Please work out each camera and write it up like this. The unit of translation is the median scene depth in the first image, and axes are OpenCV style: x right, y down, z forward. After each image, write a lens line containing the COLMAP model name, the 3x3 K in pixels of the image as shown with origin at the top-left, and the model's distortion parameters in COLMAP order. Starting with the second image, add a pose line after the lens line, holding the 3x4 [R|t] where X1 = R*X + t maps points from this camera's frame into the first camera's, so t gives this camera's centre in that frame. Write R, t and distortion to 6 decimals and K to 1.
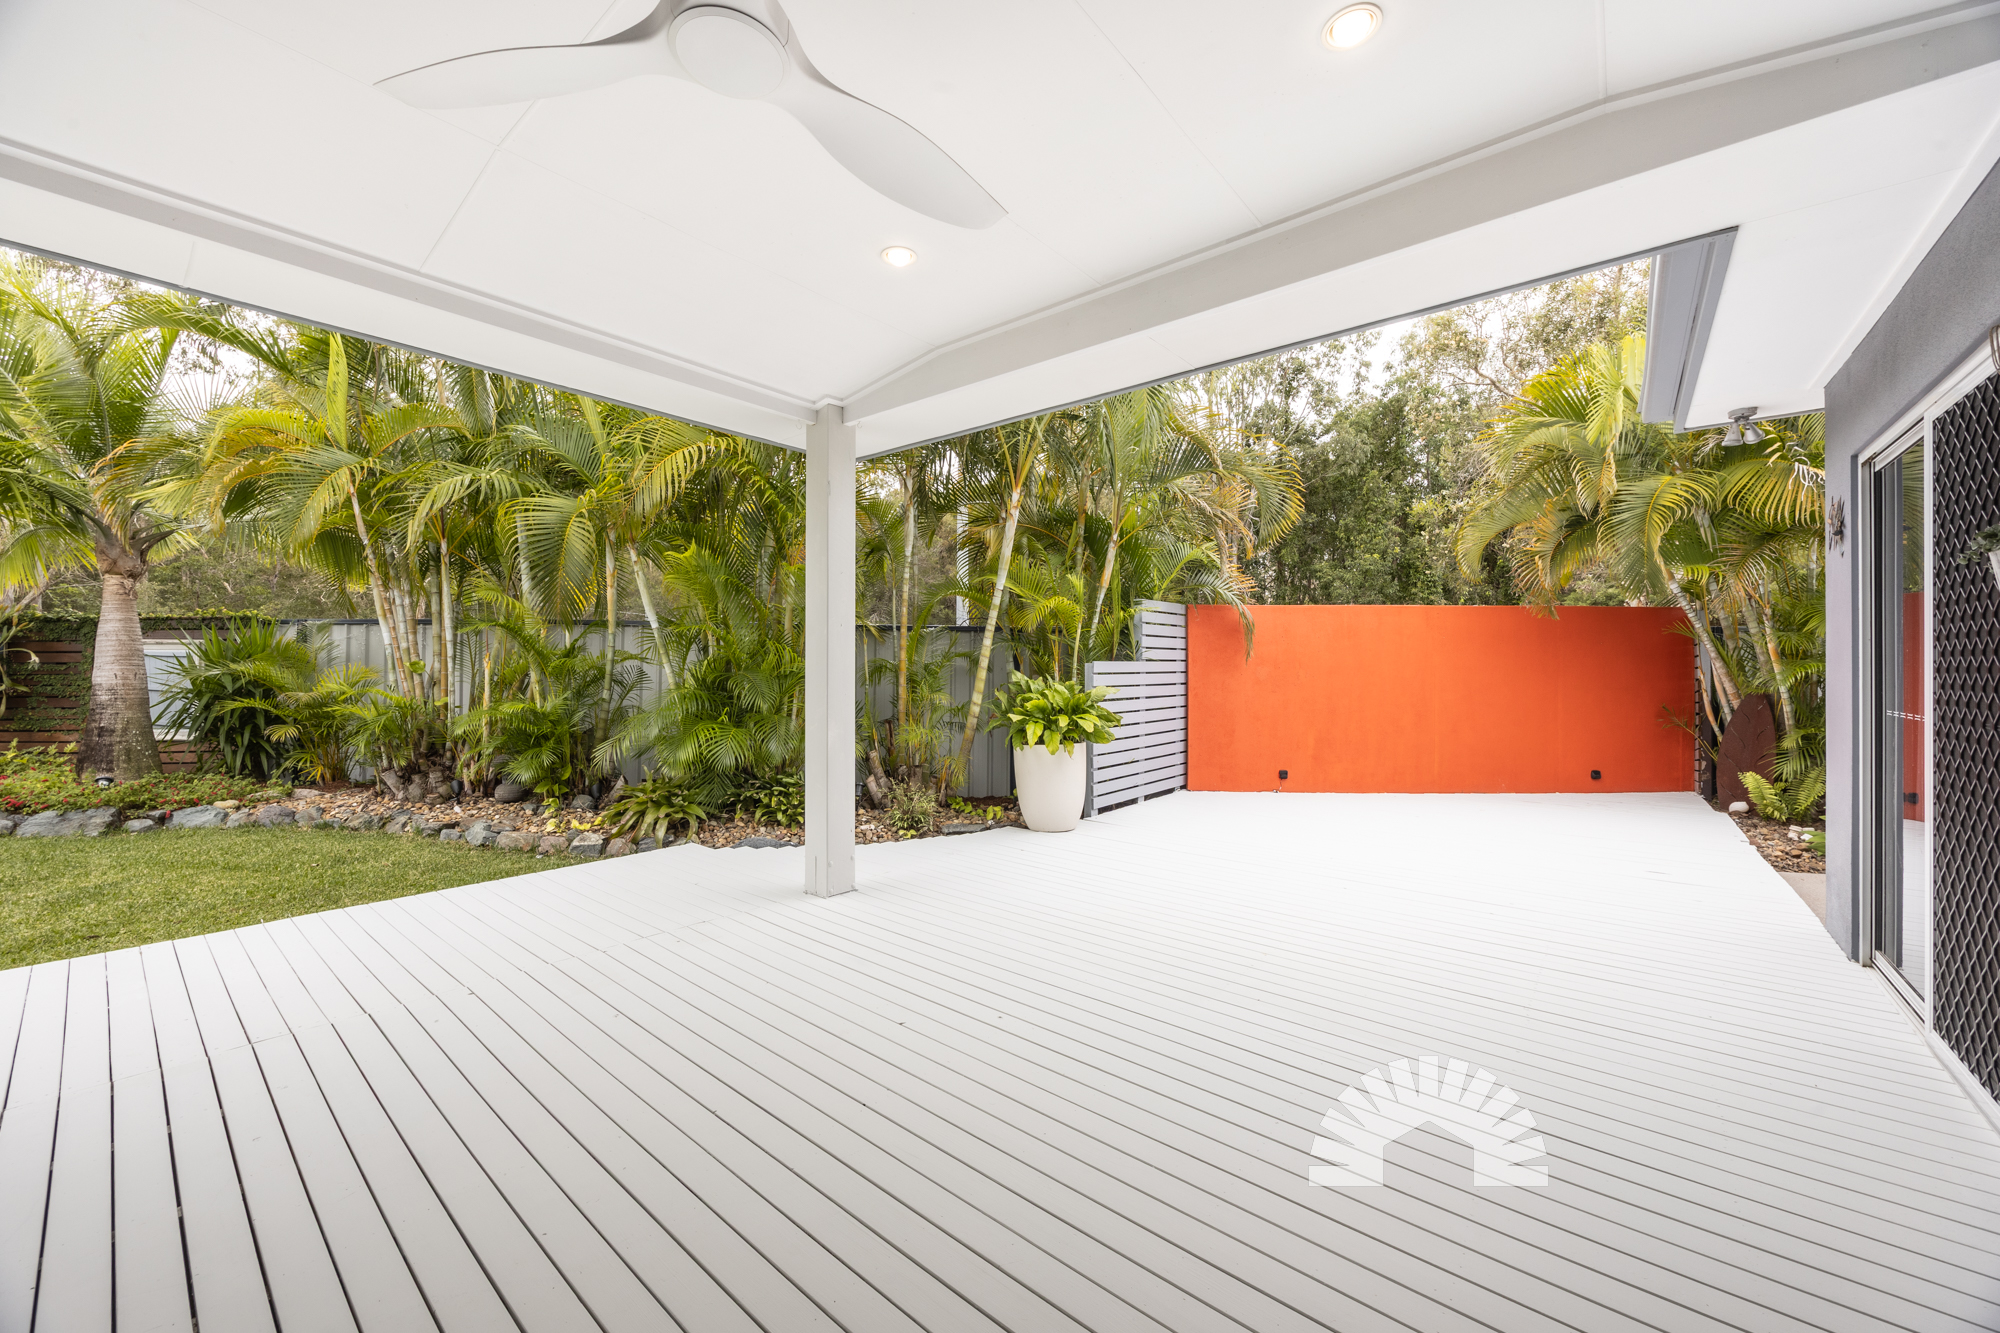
lens RADIAL K [[773.1, 0, 1007.0], [0, 773.1, 656.8], [0, 0, 1]] dist [0.001624, 0.000623]
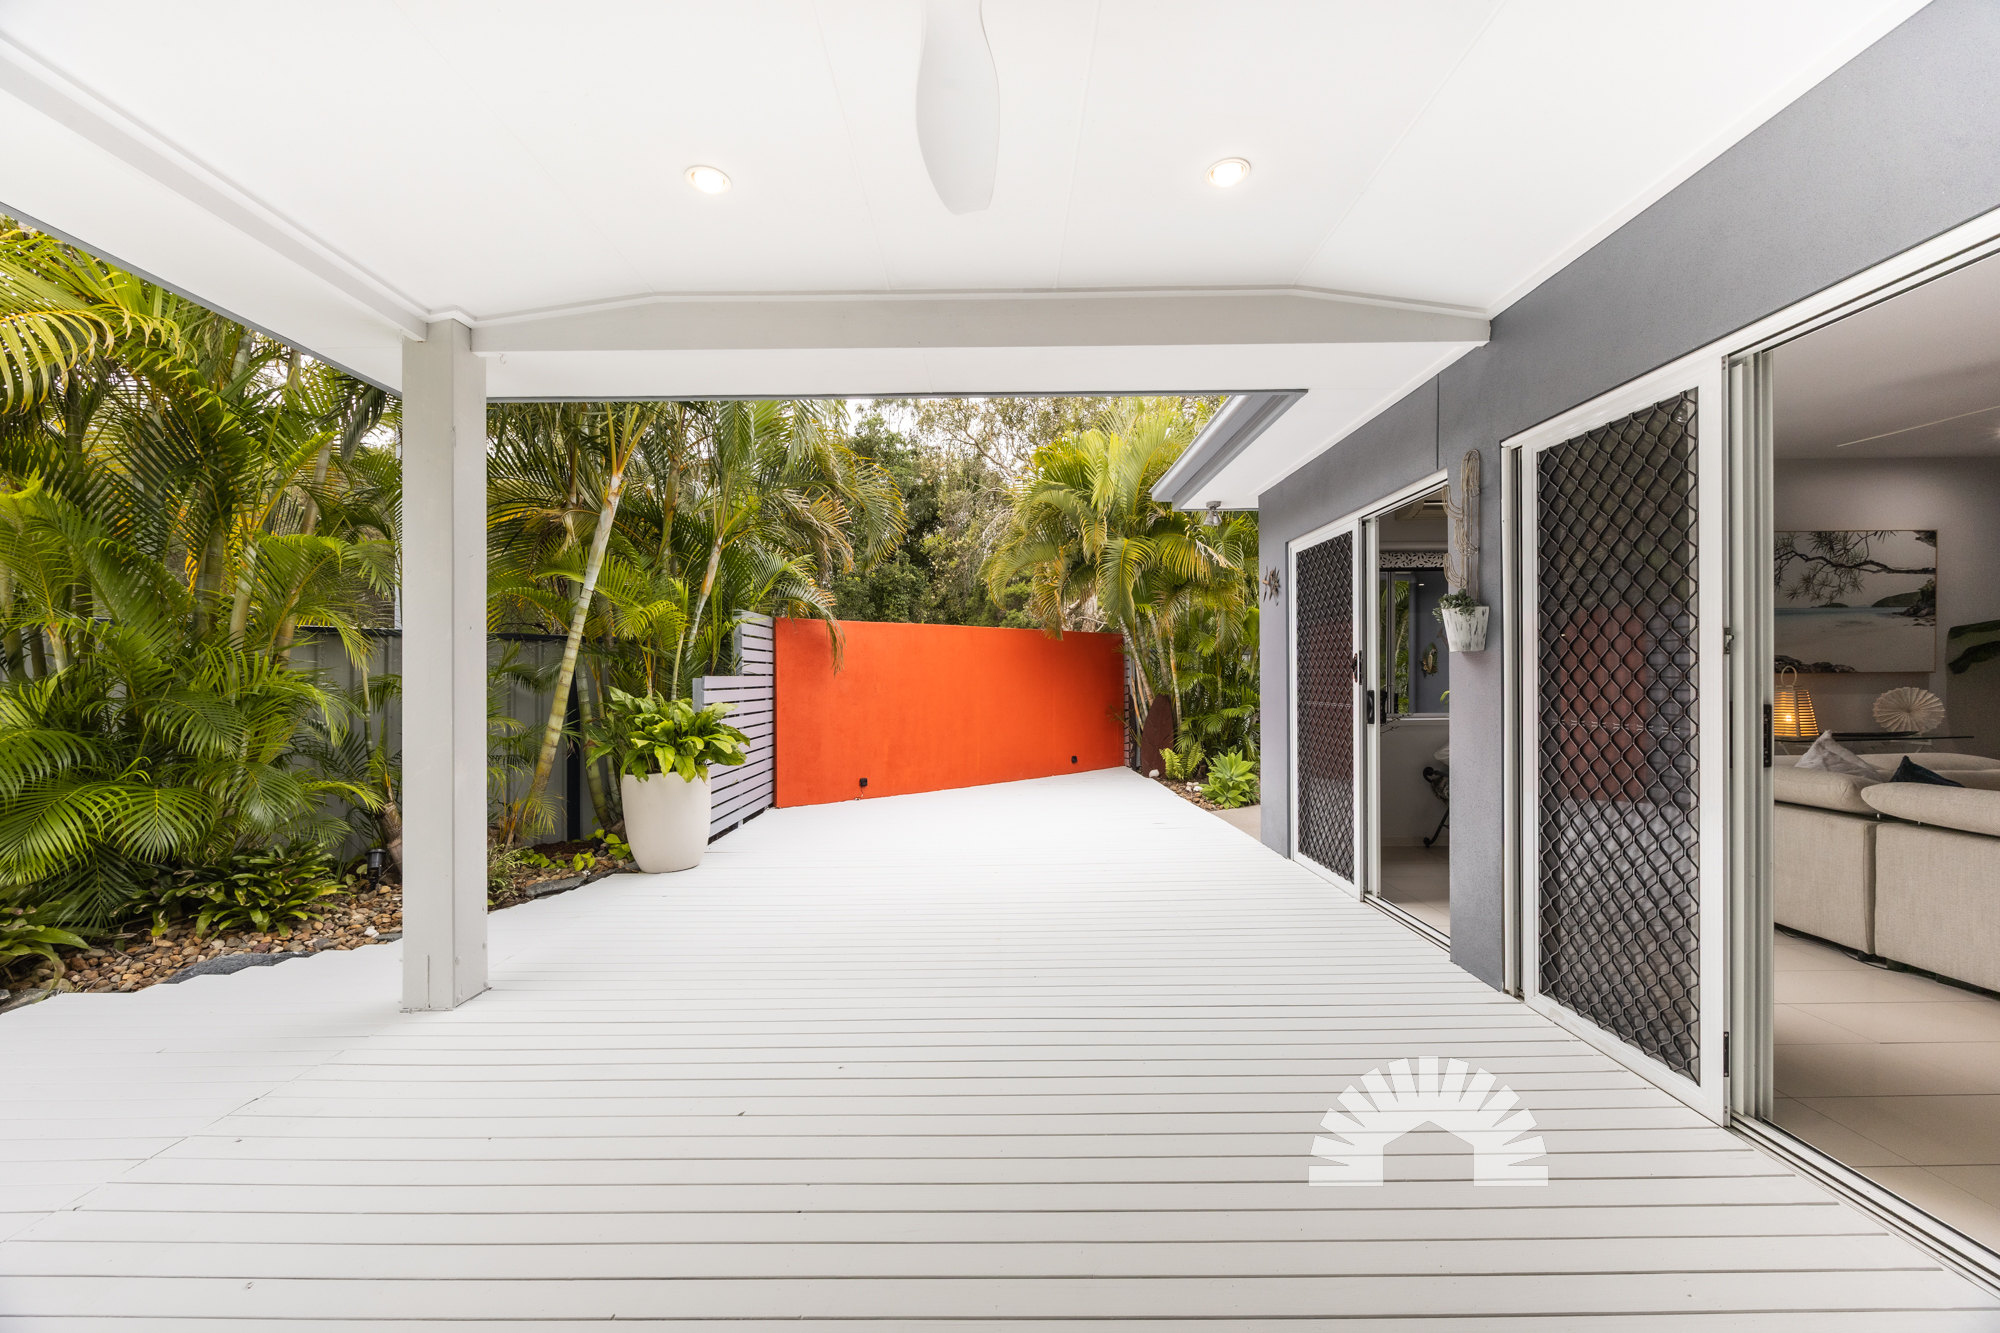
lens RADIAL K [[773.1, 0, 1004.4], [0, 773.1, 666.0], [0, 0, 1]] dist [0.001624, 0.000623]
pose [[0.766702, -0.000120, 0.642003, -0.207917], [0.004943, 0.999971, -0.005715, 0.001261], [-0.641984, 0.007555, 0.766681, 0.084092]]
